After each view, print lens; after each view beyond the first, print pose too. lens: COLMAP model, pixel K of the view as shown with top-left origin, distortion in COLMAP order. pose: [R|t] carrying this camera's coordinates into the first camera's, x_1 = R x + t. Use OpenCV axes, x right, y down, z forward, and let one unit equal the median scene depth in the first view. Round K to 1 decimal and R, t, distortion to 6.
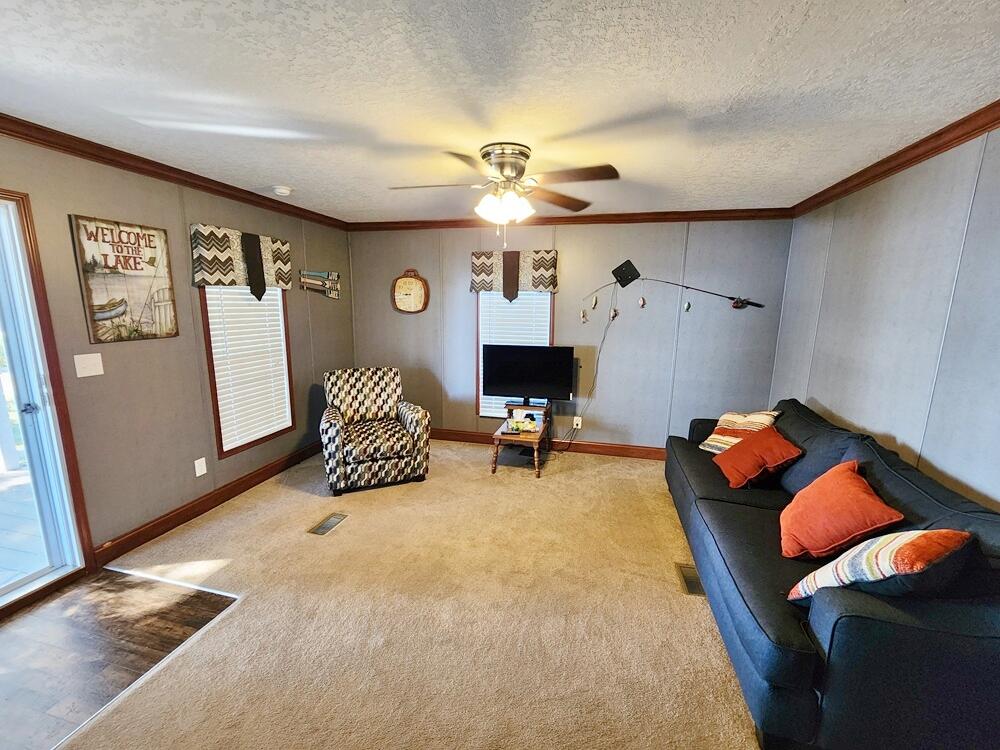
lens RADIAL K [[414.0, 0, 499.7], [0, 414.0, 375.7], [0, 0, 1]] dist [-0.003902, 0.000829]
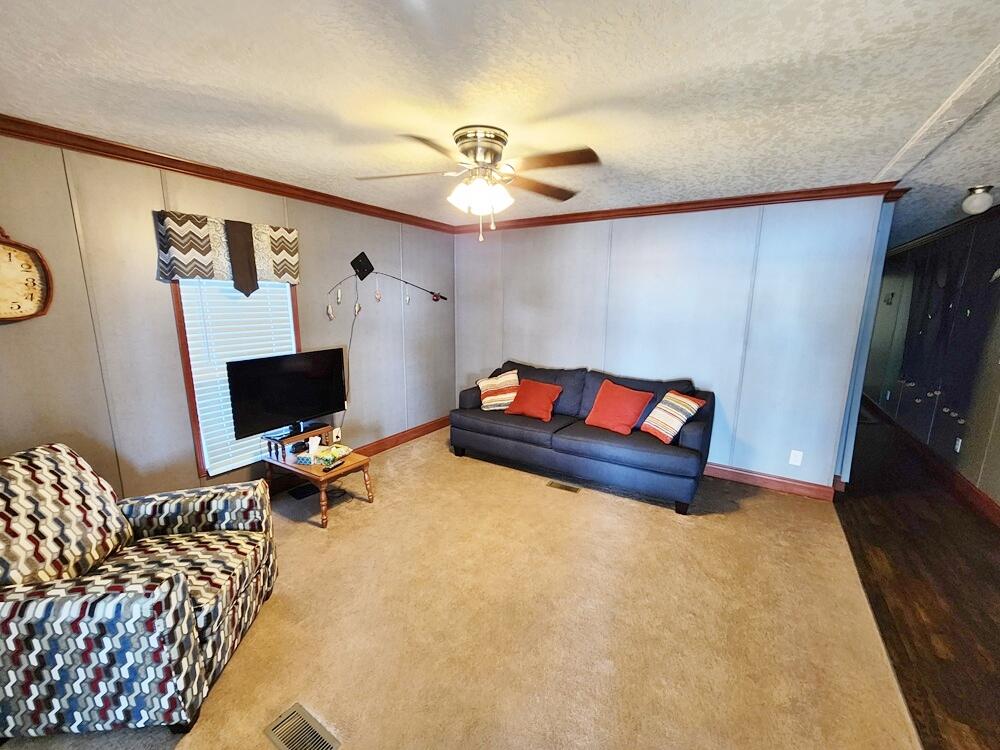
lens RADIAL K [[414.0, 0, 501.2], [0, 414.0, 378.8], [0, 0, 1]] dist [-0.003902, 0.000829]
pose [[0.303242, -0.190754, 0.933626, -0.540102], [0.159316, 0.976118, 0.147690, -0.081420], [-0.939501, 0.103955, 0.326390, 0.408982]]
